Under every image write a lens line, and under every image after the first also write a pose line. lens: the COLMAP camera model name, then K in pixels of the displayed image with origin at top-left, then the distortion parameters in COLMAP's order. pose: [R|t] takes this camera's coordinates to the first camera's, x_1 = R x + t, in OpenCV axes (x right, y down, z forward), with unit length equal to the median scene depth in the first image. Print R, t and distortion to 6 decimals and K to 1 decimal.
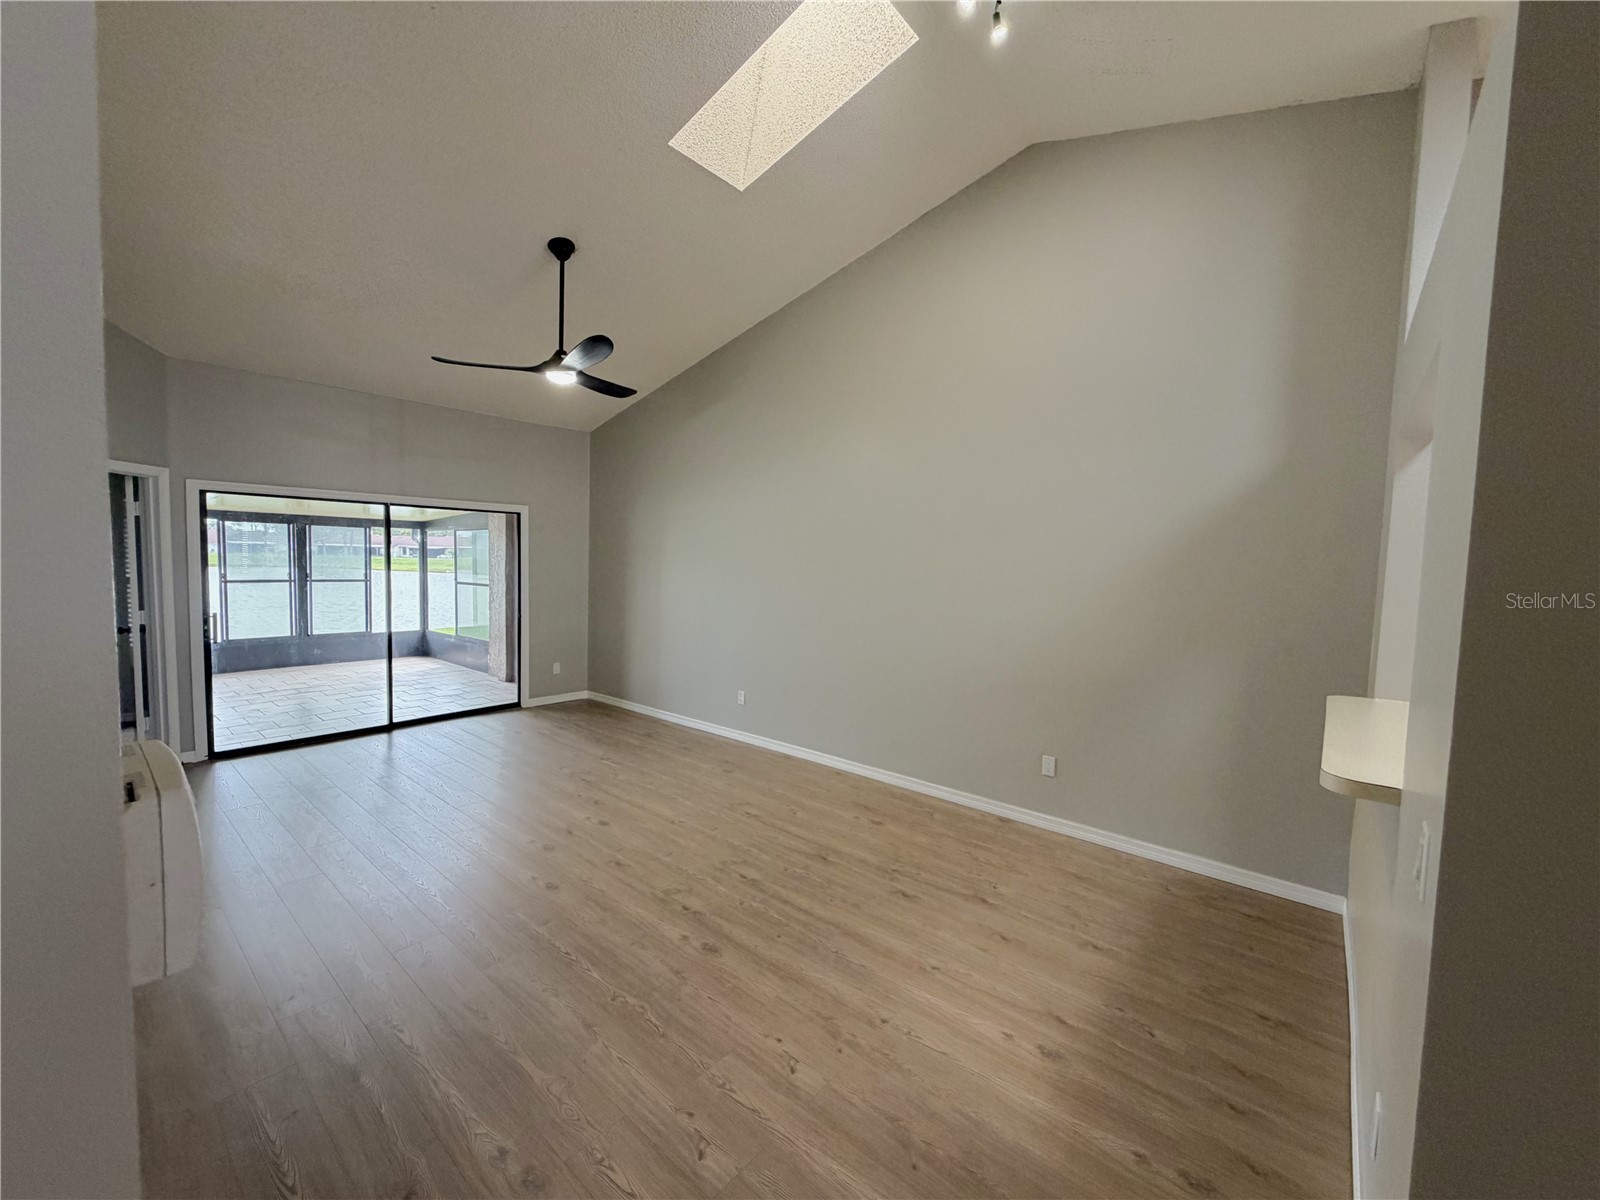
lens RADIAL K [[641.2, 0, 792.6], [0, 641.2, 598.6], [0, 0, 1]] dist [0.001427, 0.000051]
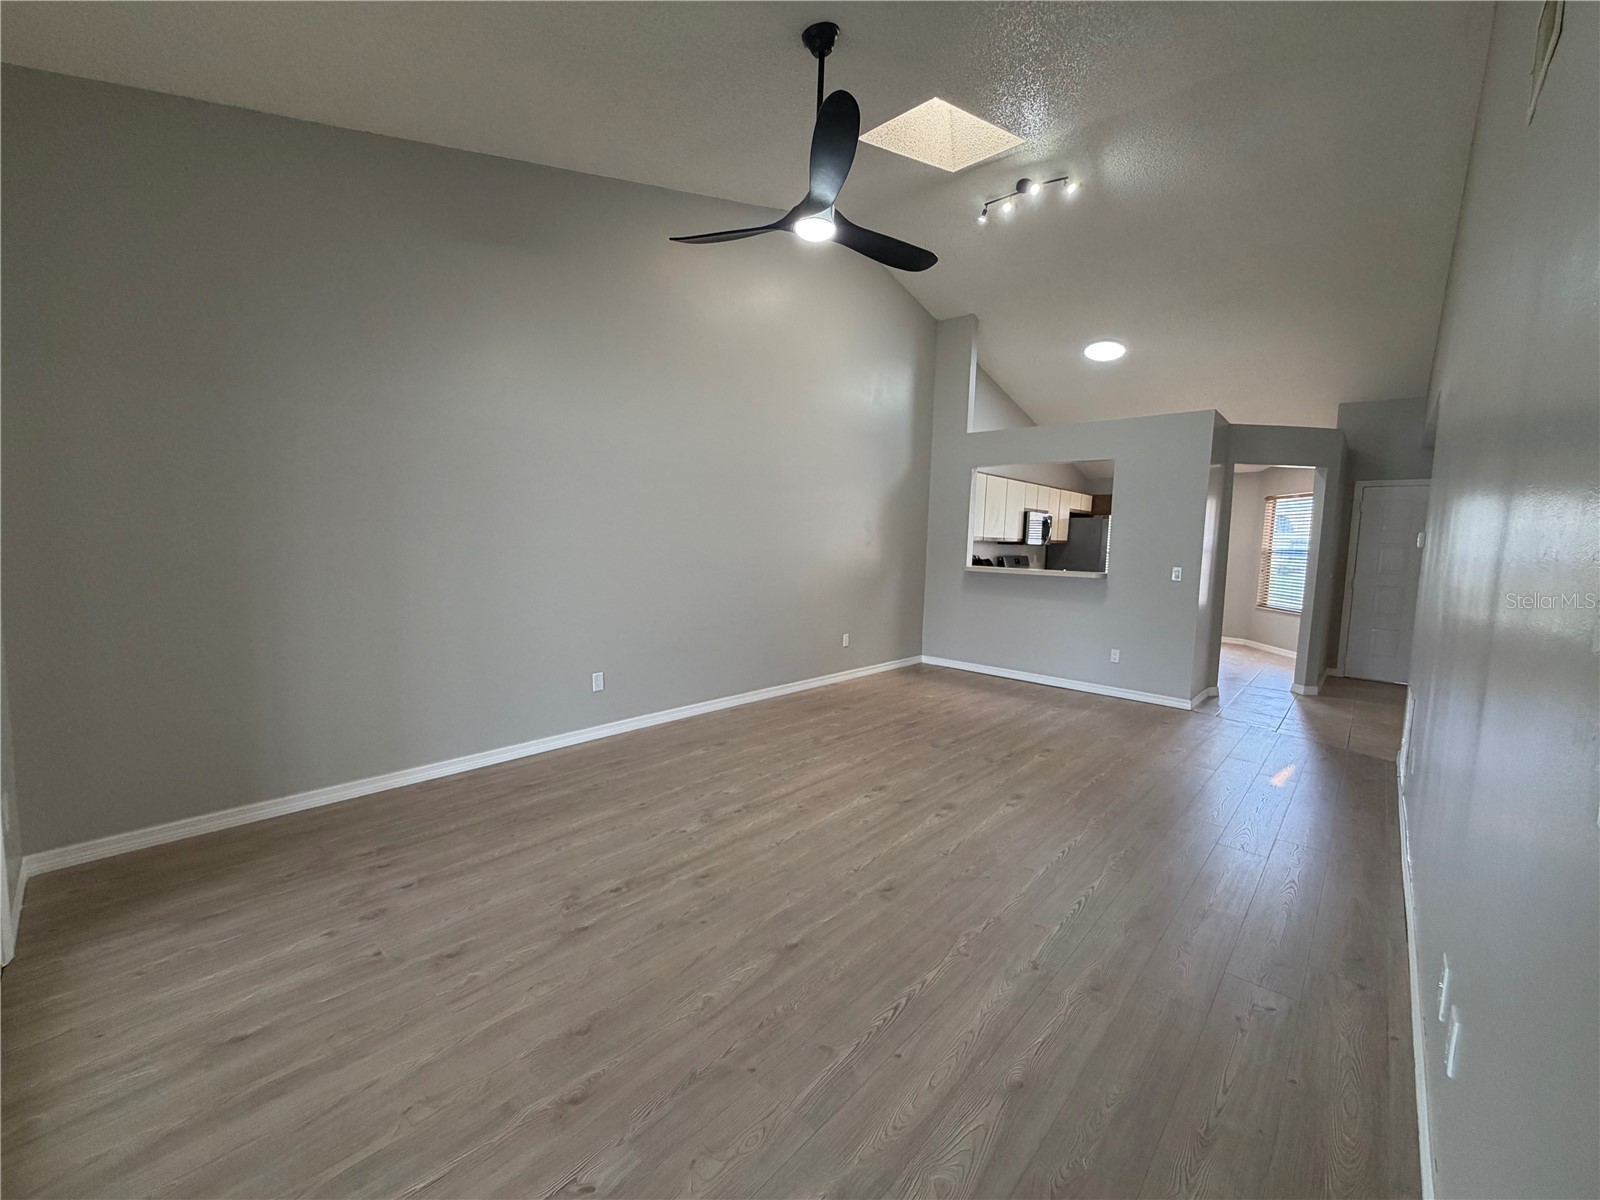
lens RADIAL K [[641.2, 0, 794.4], [0, 641.2, 596.5], [0, 0, 1]] dist [0.001427, 0.000051]
pose [[0.036563, -0.116651, 0.992500, -1.055689], [0.036339, 0.992662, 0.115331, -0.031149], [-0.998670, 0.031849, 0.040534, 0.959963]]
